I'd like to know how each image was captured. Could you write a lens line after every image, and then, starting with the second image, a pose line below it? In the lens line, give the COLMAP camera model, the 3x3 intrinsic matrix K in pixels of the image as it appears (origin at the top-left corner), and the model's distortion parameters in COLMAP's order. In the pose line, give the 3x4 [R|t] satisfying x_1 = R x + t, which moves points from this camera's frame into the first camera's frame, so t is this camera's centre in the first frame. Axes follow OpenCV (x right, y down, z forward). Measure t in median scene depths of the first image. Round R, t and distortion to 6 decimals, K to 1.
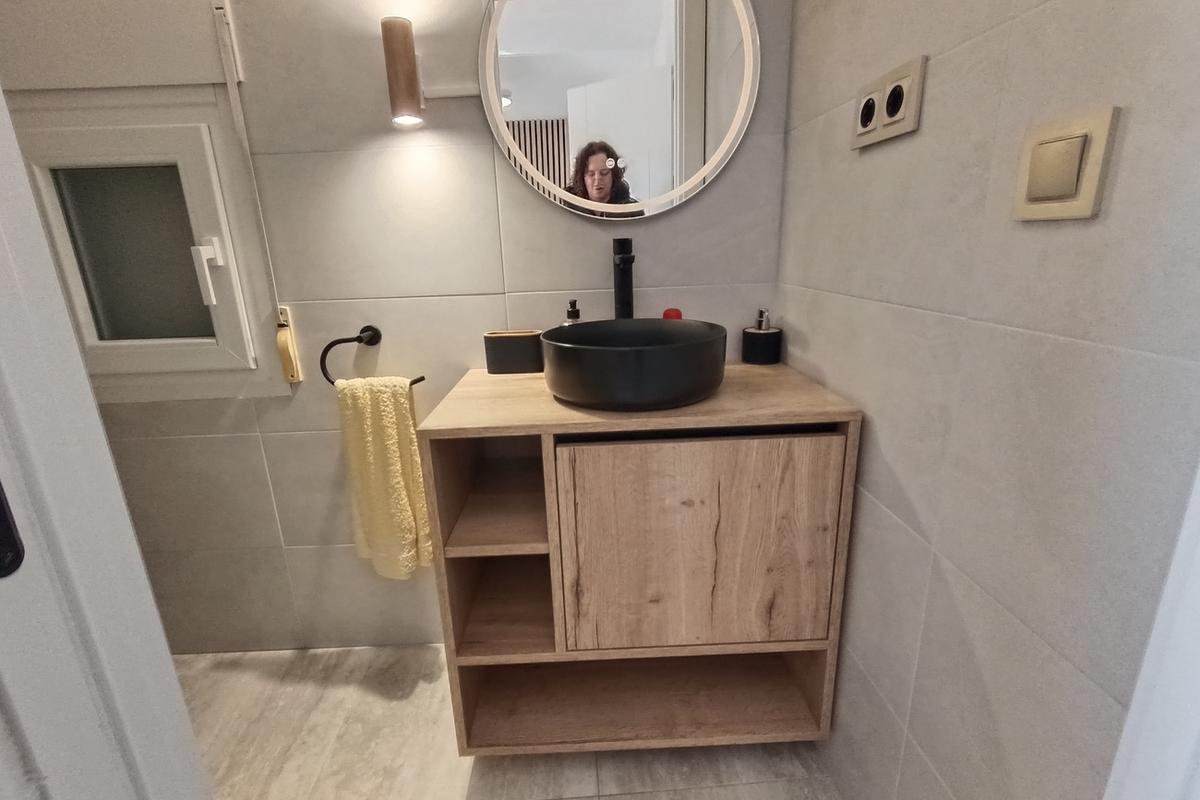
lens RADIAL K [[544.3, 0, 589.9], [0, 544.3, 402.4], [0, 0, 1]] dist [-0.015106, 0.007216]
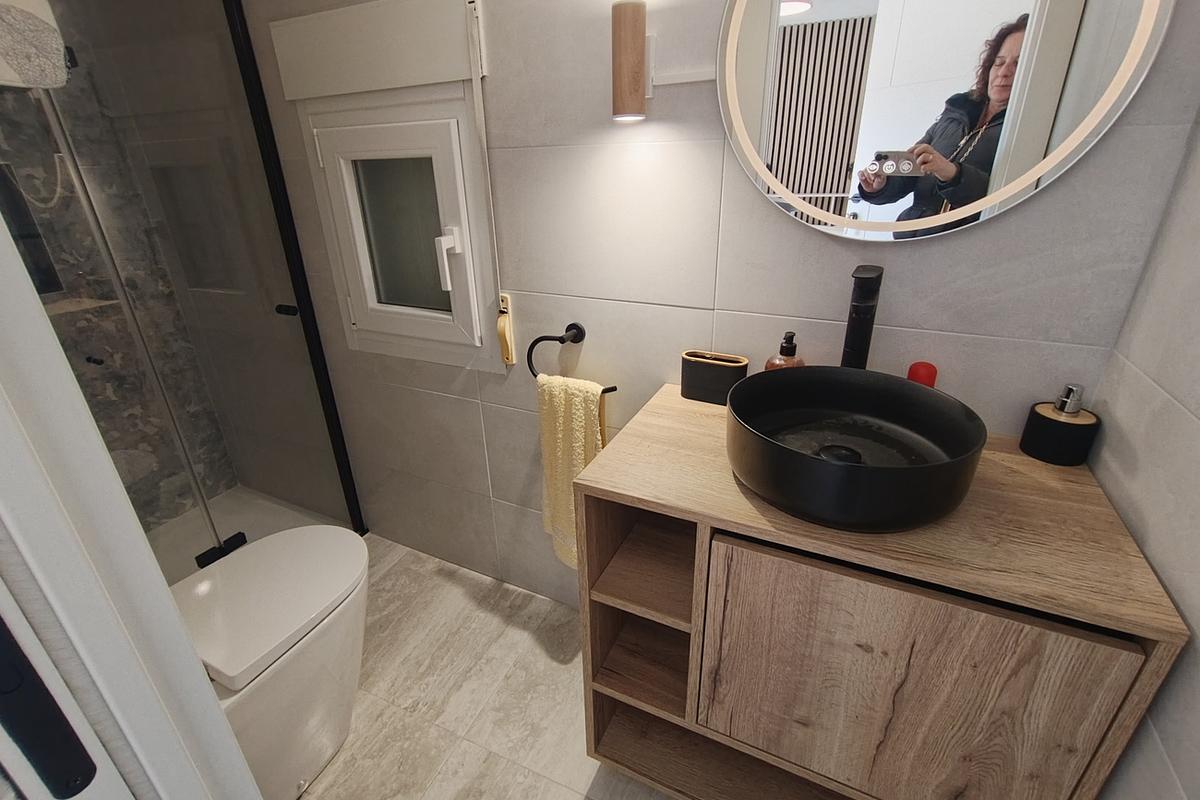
lens RADIAL K [[544.3, 0, 588.9], [0, 544.3, 395.6], [0, 0, 1]] dist [-0.015106, 0.007216]
pose [[0.886341, 0.196226, -0.419398, 0.062884], [-0.128147, 0.974339, 0.185047, -0.210182], [0.444947, -0.110270, 0.888742, 0.115886]]
